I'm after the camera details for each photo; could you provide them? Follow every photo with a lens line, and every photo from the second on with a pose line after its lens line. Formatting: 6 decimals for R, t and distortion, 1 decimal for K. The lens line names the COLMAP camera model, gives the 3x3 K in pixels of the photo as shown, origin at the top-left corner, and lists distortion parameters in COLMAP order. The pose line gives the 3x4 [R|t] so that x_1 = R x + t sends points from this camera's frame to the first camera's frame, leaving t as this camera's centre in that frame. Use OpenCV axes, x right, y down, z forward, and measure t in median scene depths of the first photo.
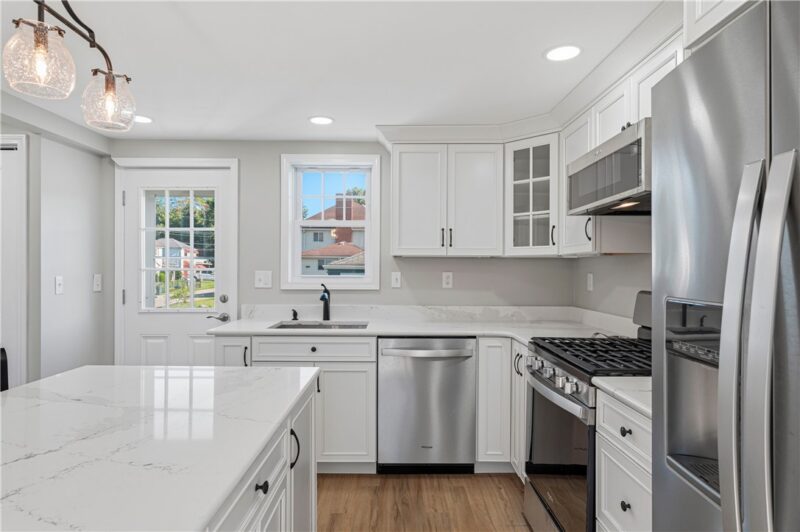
lens RADIAL K [[465.9, 0, 401.8], [0, 465.9, 268.2], [0, 0, 1]] dist [-0.003283, -0.000462]
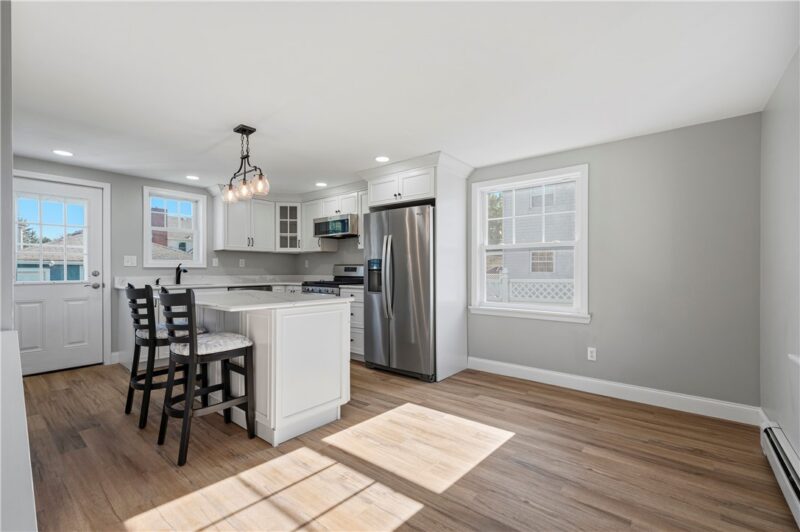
lens RADIAL K [[347.9, 0, 400.3], [0, 347.9, 270.8], [0, 0, 1]] dist [-0.000447, 0.000140]
pose [[0.639785, -0.007207, 0.768520, -0.698584], [0.000764, 0.999962, 0.008741, 0.052862], [-0.768553, -0.005005, 0.639766, -0.554138]]
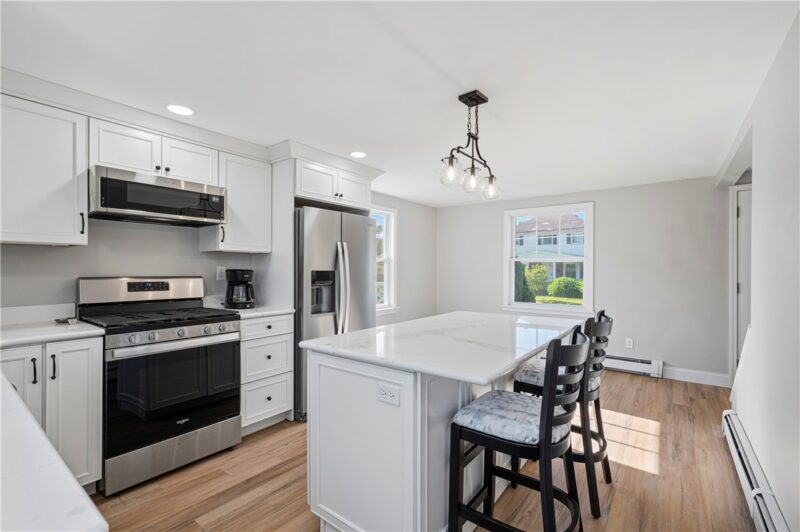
lens RADIAL K [[358.3, 0, 398.5], [0, 358.3, 269.6], [0, 0, 1]] dist [-0.000253, -0.000179]
pose [[-0.788287, -0.007709, 0.615259, -0.566253], [-0.005927, 0.999970, 0.004936, 0.013474], [-0.615279, 0.000244, -0.788310, 0.949697]]
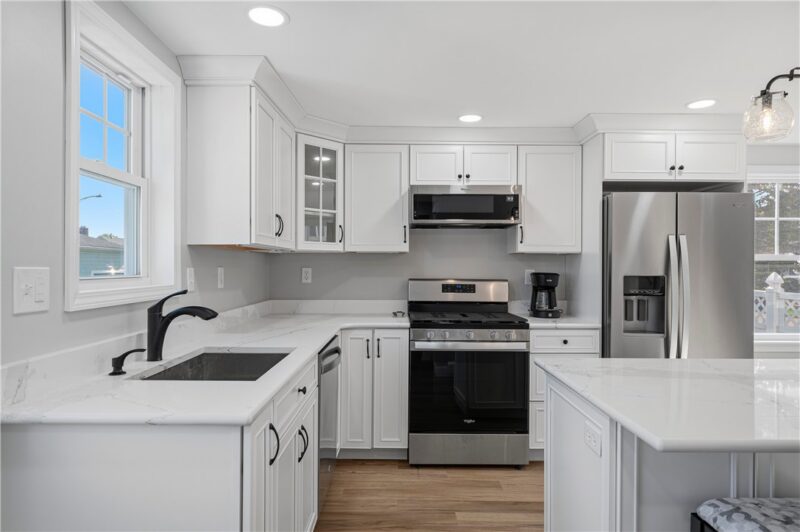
lens RADIAL K [[465.9, 0, 401.8], [0, 465.9, 268.2], [0, 0, 1]] dist [-0.003283, -0.000462]
pose [[0.005894, -0.008009, 0.999951, -0.740470], [-0.005240, 0.999954, 0.008040, 0.002264], [-0.999969, -0.005287, 0.005851, 0.785843]]
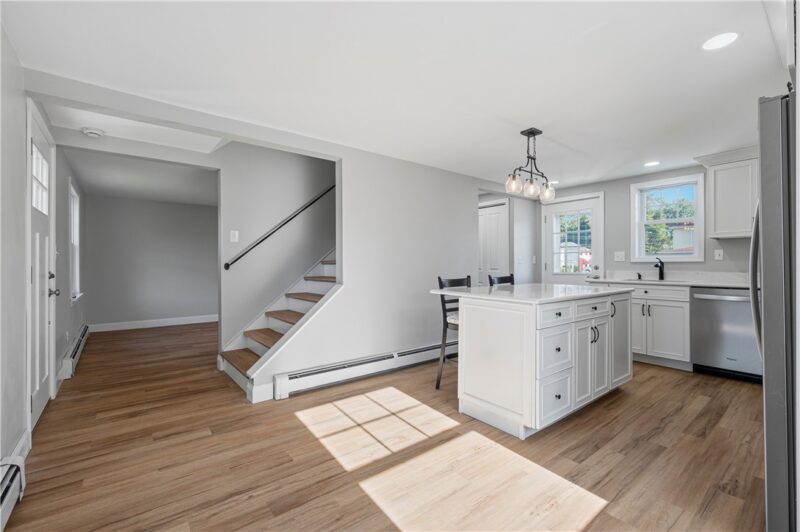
lens RADIAL K [[349.6, 0, 400.0], [0, 349.6, 266.0], [0, 0, 1]] dist [0.000247, 0.000172]
pose [[0.611742, -0.001769, -0.791055, 0.276208], [0.005481, 0.999983, 0.002002, 0.058823], [0.791038, -0.005560, 0.611741, -0.540579]]
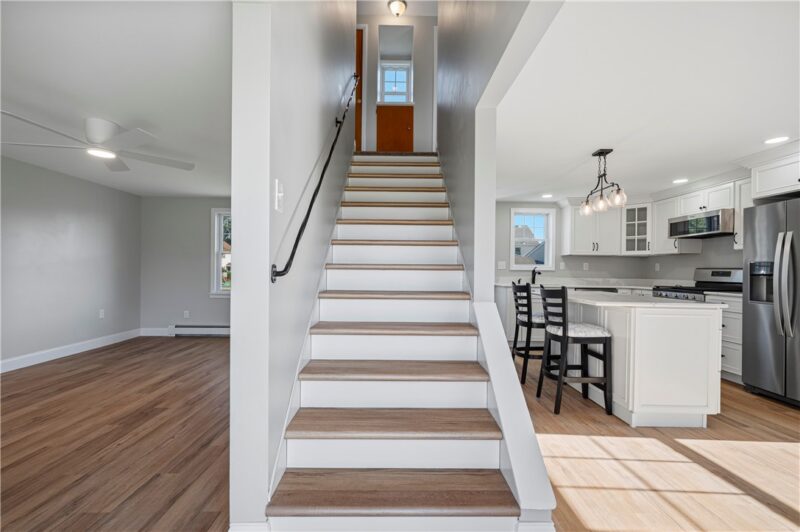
lens RADIAL K [[353.1, 0, 398.9], [0, 353.1, 272.0], [0, 0, 1]] dist [0.001351, 0.000399]
pose [[0.999978, 0.006656, -0.000169, -0.869995], [-0.006655, 0.999952, 0.007235, 0.051412], [0.000217, -0.007234, 0.999974, -0.731078]]
